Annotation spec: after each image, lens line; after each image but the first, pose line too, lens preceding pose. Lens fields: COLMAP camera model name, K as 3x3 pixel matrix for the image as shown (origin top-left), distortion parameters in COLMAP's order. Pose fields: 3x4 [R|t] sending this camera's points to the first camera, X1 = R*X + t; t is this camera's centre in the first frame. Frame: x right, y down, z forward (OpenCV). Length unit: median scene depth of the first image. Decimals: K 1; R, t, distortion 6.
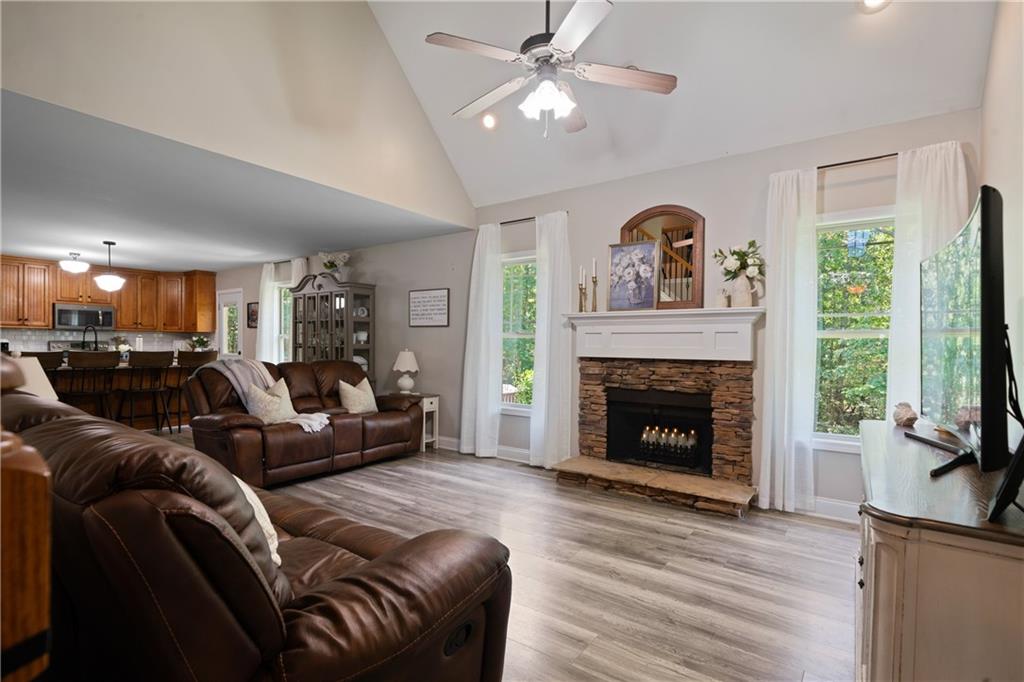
lens RADIAL K [[497.5, 0, 509.4], [0, 497.5, 351.0], [0, 0, 1]] dist [0.001285, 0.000722]
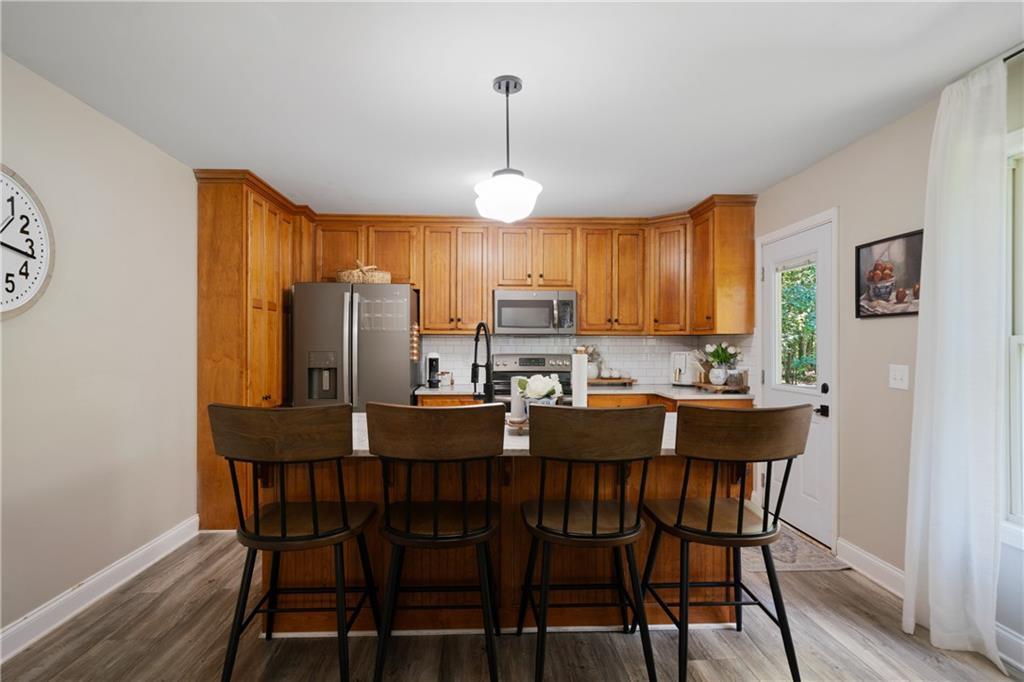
lens RADIAL K [[541.3, 0, 507.4], [0, 541.3, 344.4], [0, 0, 1]] dist [0.001455, 0.000747]
pose [[0.624632, -0.008294, -0.780875, -0.373183], [-0.006044, 0.999862, -0.015455, -0.020725], [0.780896, 0.014373, 0.624496, 0.562679]]
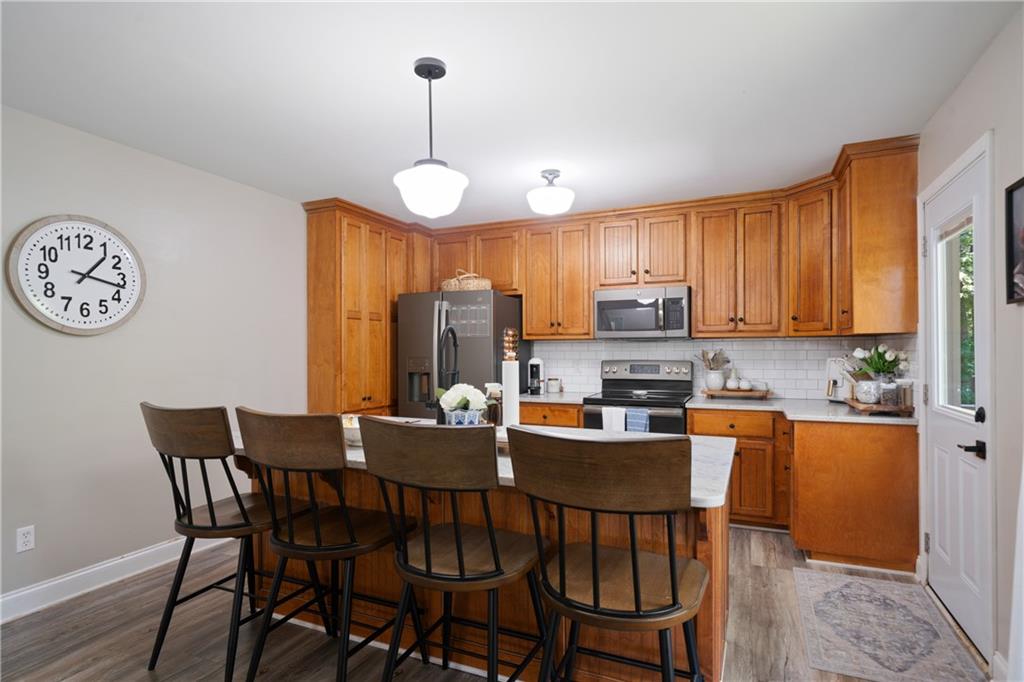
lens RADIAL K [[535.9, 0, 508.3], [0, 535.9, 350.3], [0, 0, 1]] dist [0.001094, 0.000534]
pose [[0.200917, -0.010287, -0.979554, -0.334089], [-0.006540, 0.999908, -0.011842, -0.022183], [0.979586, 0.008786, 0.200831, 0.722526]]
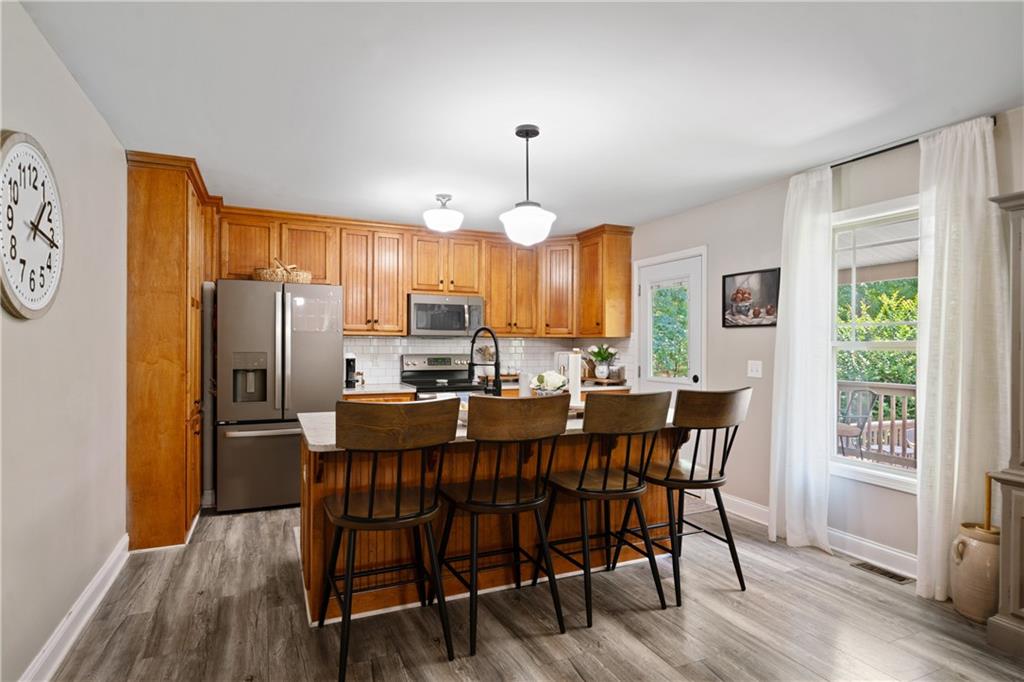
lens RADIAL K [[539.5, 0, 507.7], [0, 539.5, 346.0], [0, 0, 1]] dist [-0.002010, 0.000247]
pose [[0.868970, -0.004372, -0.494845, -0.435786], [-0.002834, 0.999901, -0.013812, -0.020526], [0.494857, 0.013405, 0.868871, 0.438803]]
